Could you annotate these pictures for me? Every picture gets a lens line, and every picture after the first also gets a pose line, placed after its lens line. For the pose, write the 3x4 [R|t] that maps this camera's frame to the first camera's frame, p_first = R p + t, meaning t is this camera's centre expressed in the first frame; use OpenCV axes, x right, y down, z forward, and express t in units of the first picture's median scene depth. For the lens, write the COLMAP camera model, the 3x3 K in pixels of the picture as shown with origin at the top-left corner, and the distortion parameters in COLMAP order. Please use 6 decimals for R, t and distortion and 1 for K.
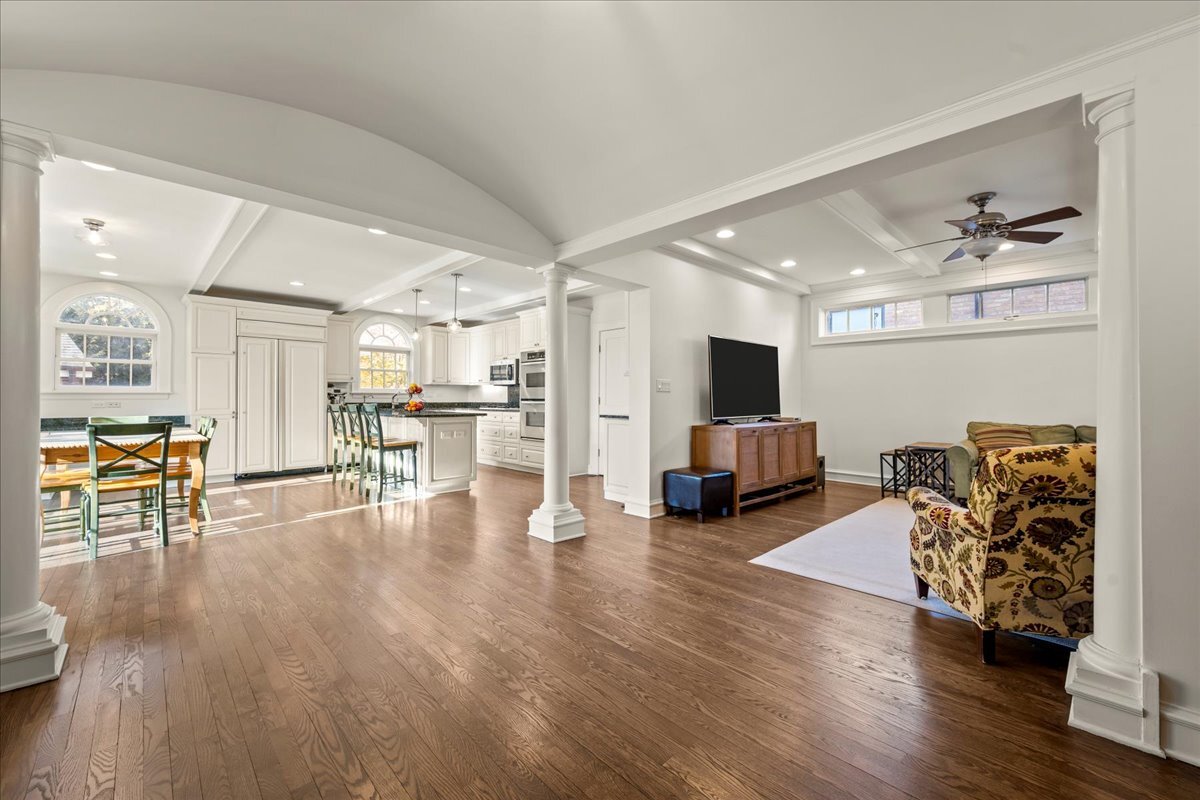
lens RADIAL K [[474.7, 0, 603.8], [0, 474.7, 399.3], [0, 0, 1]] dist [0.001809, 0.000076]
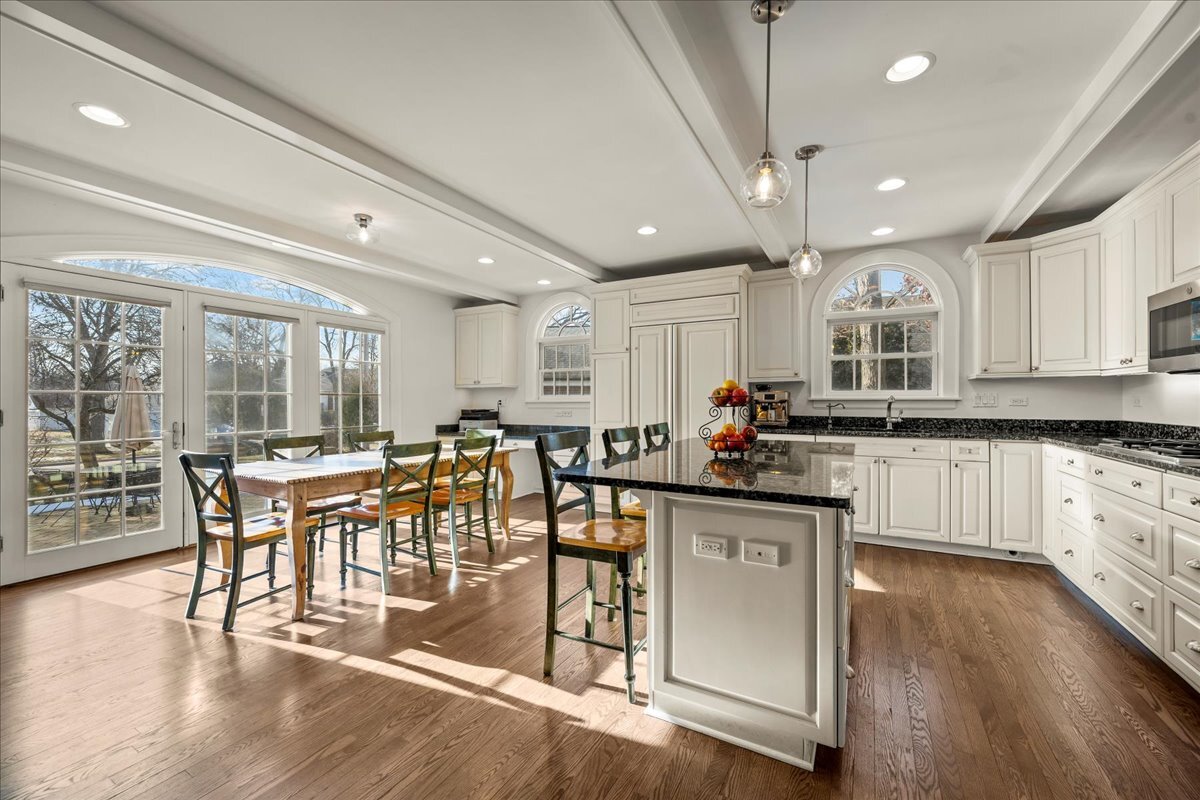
lens RADIAL K [[474.7, 0, 603.8], [0, 474.7, 399.3], [0, 0, 1]] dist [0.001809, 0.000076]
pose [[0.280073, -0.001628, -0.959977, -0.051349], [0.001775, 0.999998, -0.001178, -0.016580], [0.959977, -0.001374, 0.280075, 0.740564]]
